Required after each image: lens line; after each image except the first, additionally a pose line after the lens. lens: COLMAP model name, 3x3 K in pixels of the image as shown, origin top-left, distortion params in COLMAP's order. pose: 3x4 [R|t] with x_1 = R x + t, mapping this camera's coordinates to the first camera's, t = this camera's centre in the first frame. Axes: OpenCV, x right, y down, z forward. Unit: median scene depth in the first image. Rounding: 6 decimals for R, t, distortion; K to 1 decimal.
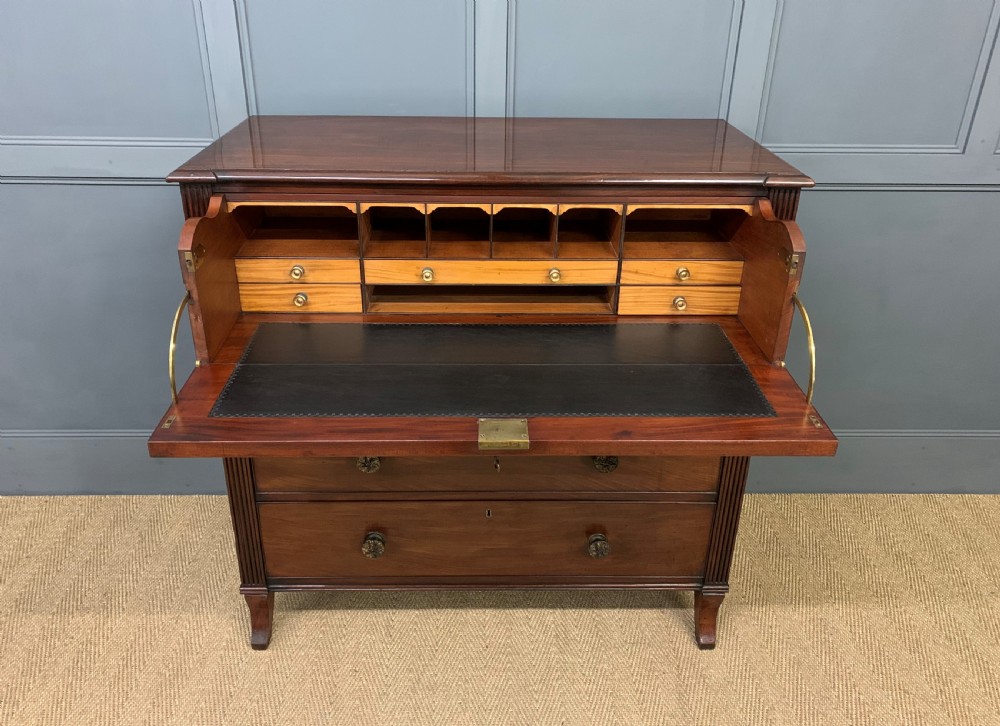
lens RADIAL K [[790.9, 0, 496.8], [0, 790.9, 355.5], [0, 0, 1]] dist [0.014834, -0.004325]
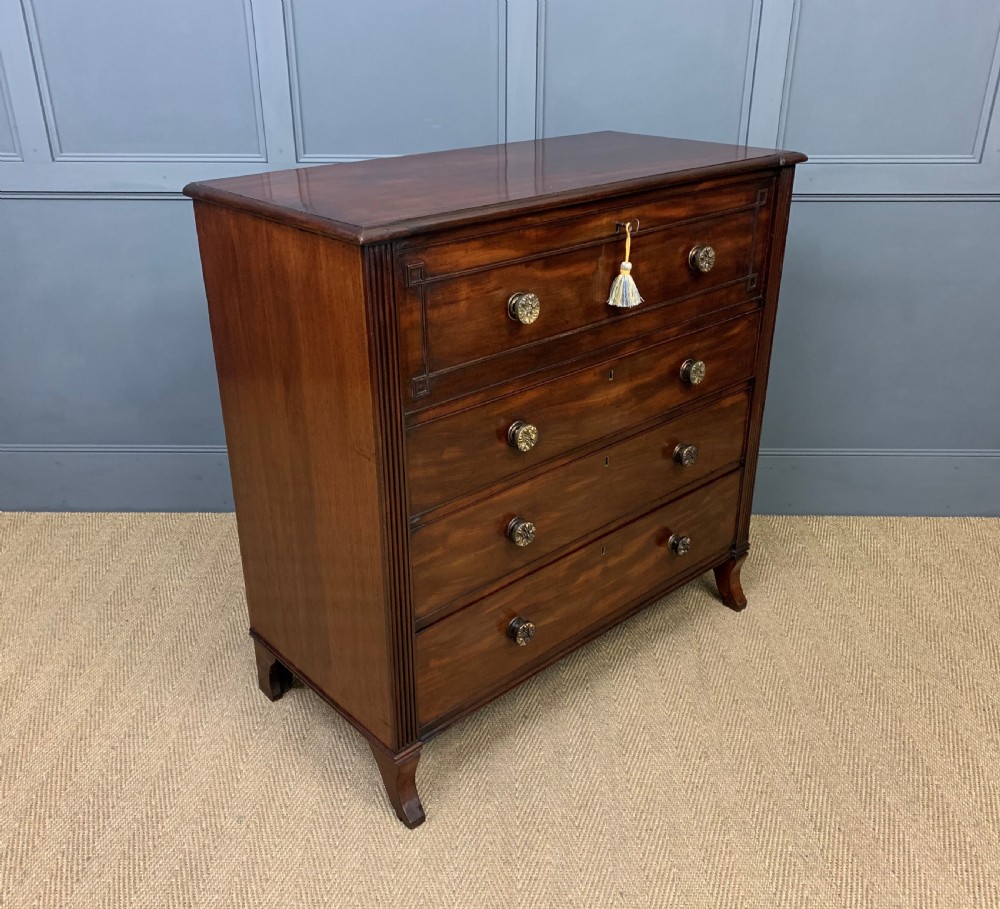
lens RADIAL K [[922.9, 0, 500.0], [0, 922.9, 454.5], [0, 0, 1]] dist [0.004942, 0.009701]
pose [[0.999452, 0.001319, -0.033073, 0.005504], [-0.001957, 0.999812, -0.019284, 0.159867], [0.033041, 0.019338, 0.999267, -0.229681]]
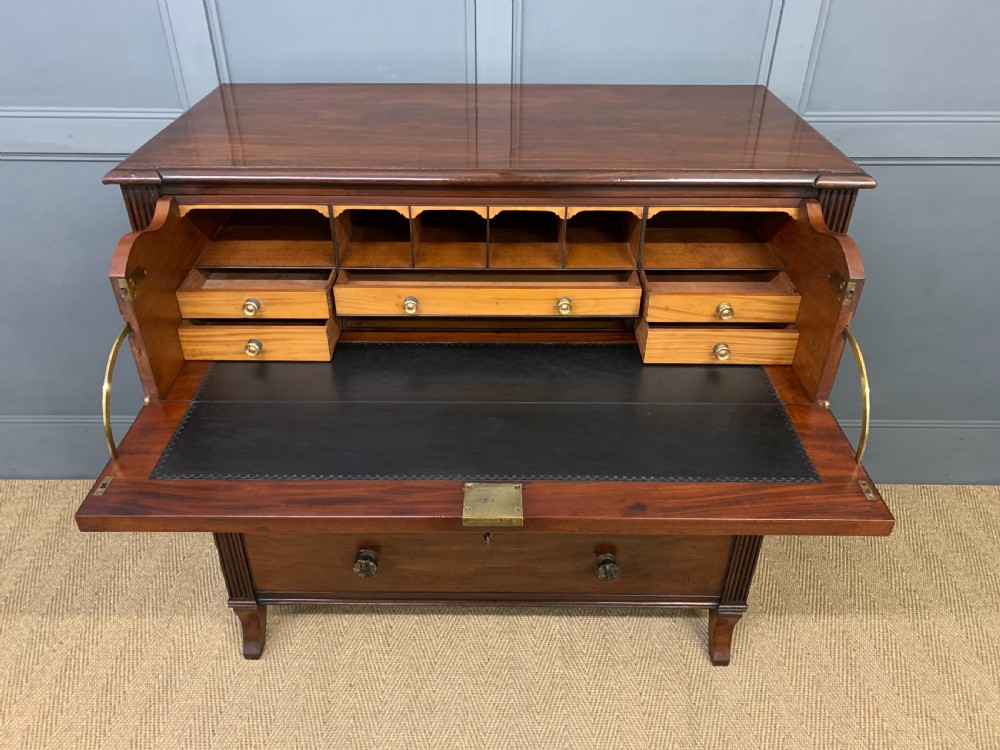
lens RADIAL K [[761.6, 0, 497.2], [0, 761.6, 371.4], [0, 0, 1]] dist [0.011901, -0.001977]
pose [[0.999585, 0.006711, -0.028030, 0.021877], [-0.003319, 0.992846, 0.119355, -0.088795], [0.028630, -0.119212, 0.992456, 0.132257]]
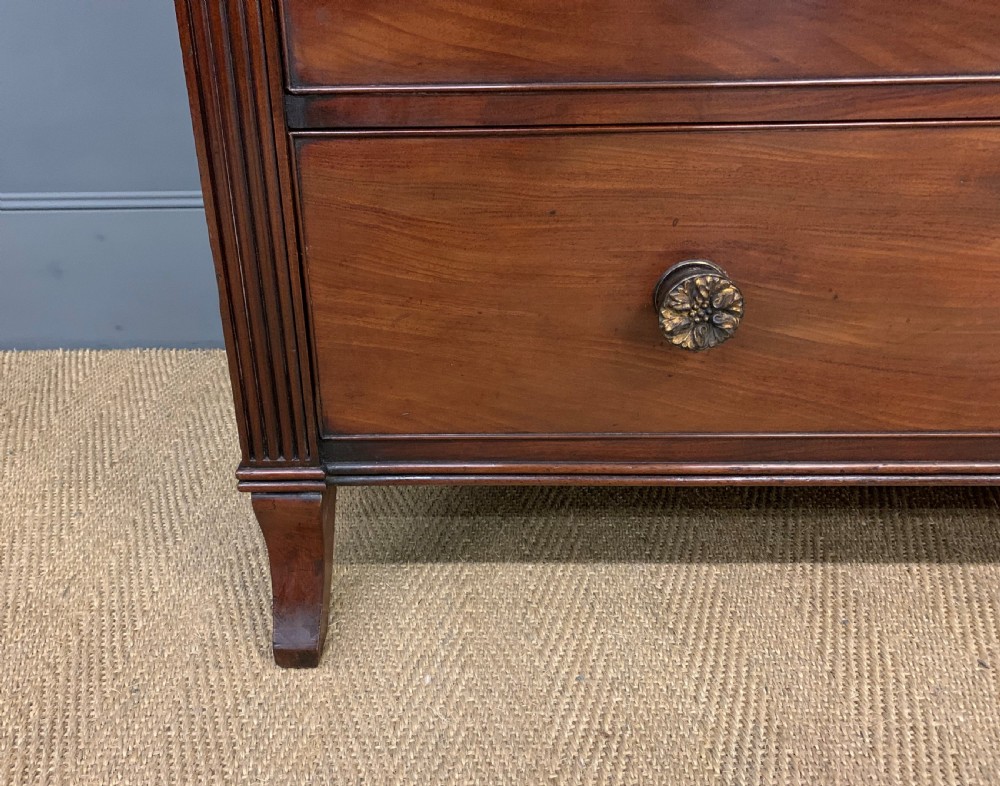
lens RADIAL K [[841.1, 0, 448.7], [0, 841.1, 396.2], [0, 0, 1]] dist [0.076250, -0.137153]
pose [[0.998662, -0.010309, -0.050681, -0.218073], [0.011603, 0.999613, 0.025299, 0.250670], [0.050400, -0.025853, 0.998394, 0.654566]]
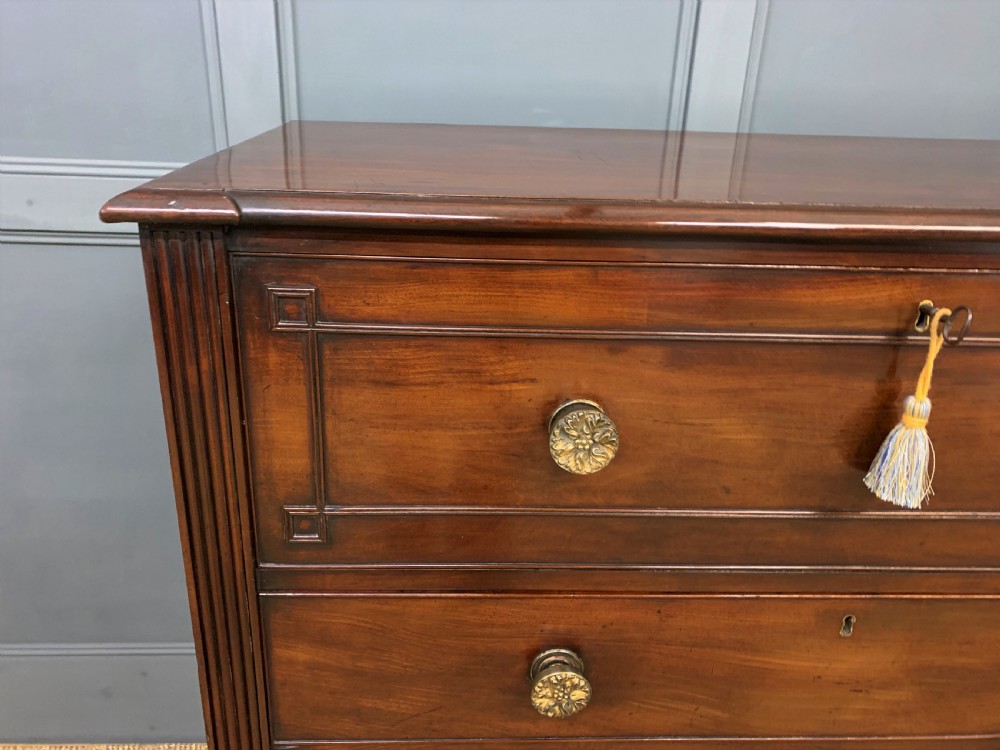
lens RADIAL K [[767.2, 0, 482.3], [0, 767.2, 373.0], [0, 0, 1]] dist [0.007026, -0.003690]
pose [[0.999844, 0.010304, 0.014379, -0.183365], [-0.009210, 0.997198, -0.074235, -0.092649], [-0.015104, 0.074091, 0.997137, 0.484139]]
